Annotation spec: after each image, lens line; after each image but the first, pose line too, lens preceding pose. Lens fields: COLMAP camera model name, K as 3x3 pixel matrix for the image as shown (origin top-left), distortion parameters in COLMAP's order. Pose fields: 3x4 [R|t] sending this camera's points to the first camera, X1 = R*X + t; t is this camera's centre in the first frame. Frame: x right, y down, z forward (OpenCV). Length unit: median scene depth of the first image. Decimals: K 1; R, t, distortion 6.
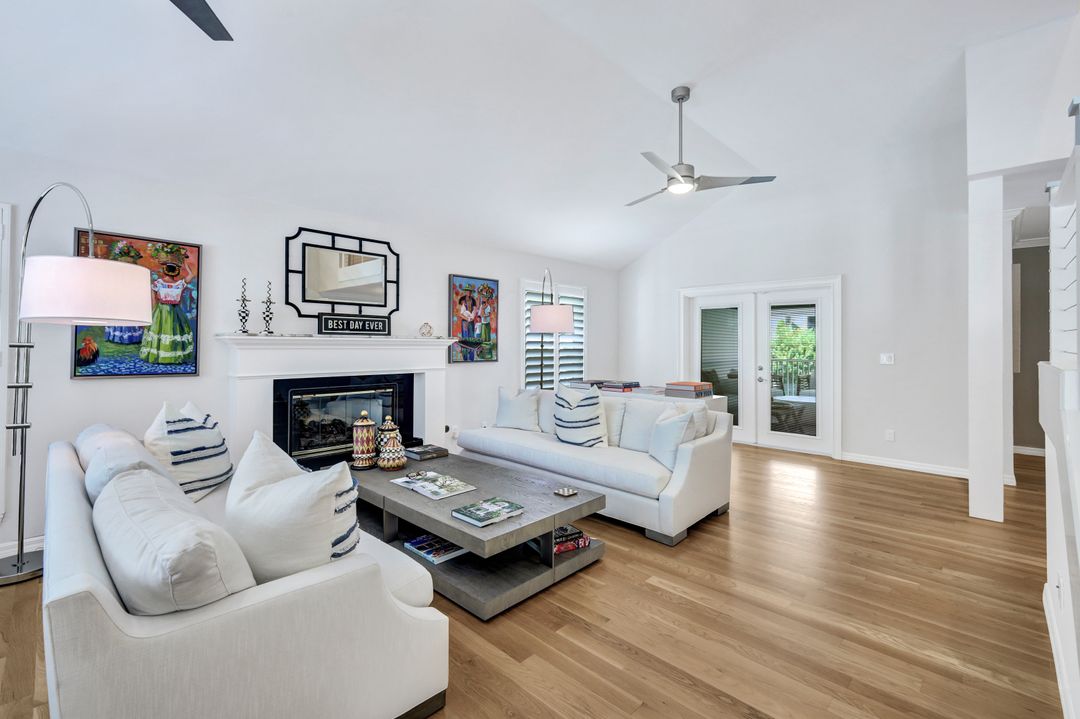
lens RADIAL K [[476.6, 0, 538.9], [0, 476.6, 352.5], [0, 0, 1]] dist [0.000064, -0.000087]
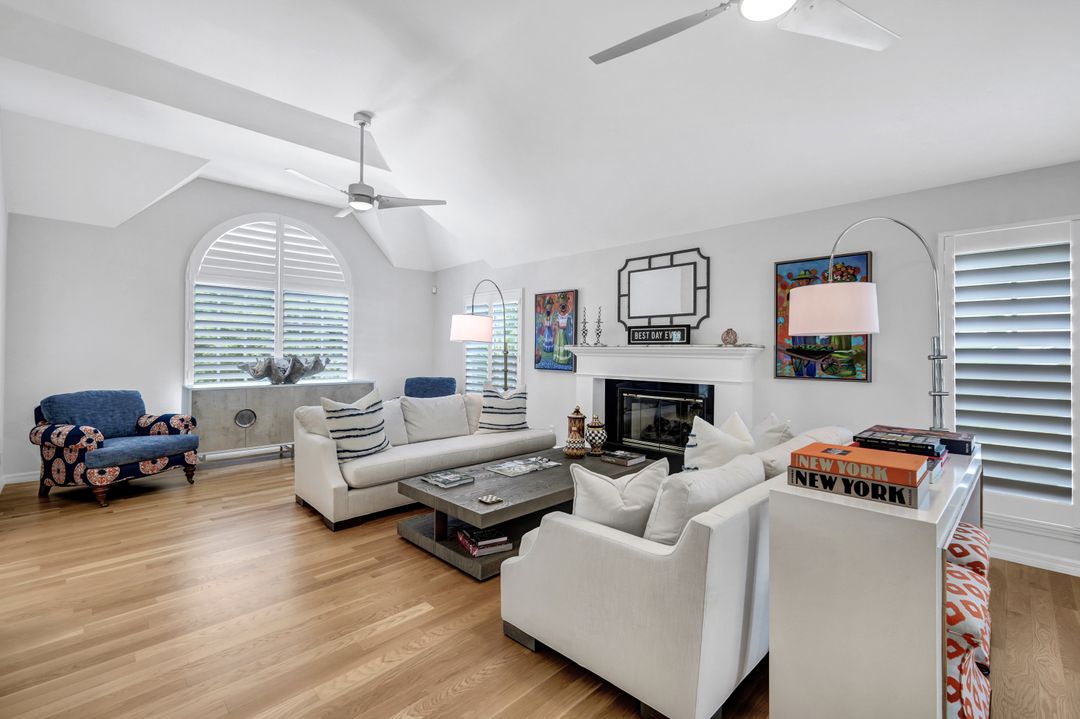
lens RADIAL K [[476.6, 0, 538.9], [0, 476.6, 352.5], [0, 0, 1]] dist [0.000064, -0.000087]
pose [[-0.026139, -0.000508, -0.999658, 0.725427], [-0.023900, 0.999714, 0.000117, -0.012095], [0.999373, 0.023895, -0.026144, 0.773315]]
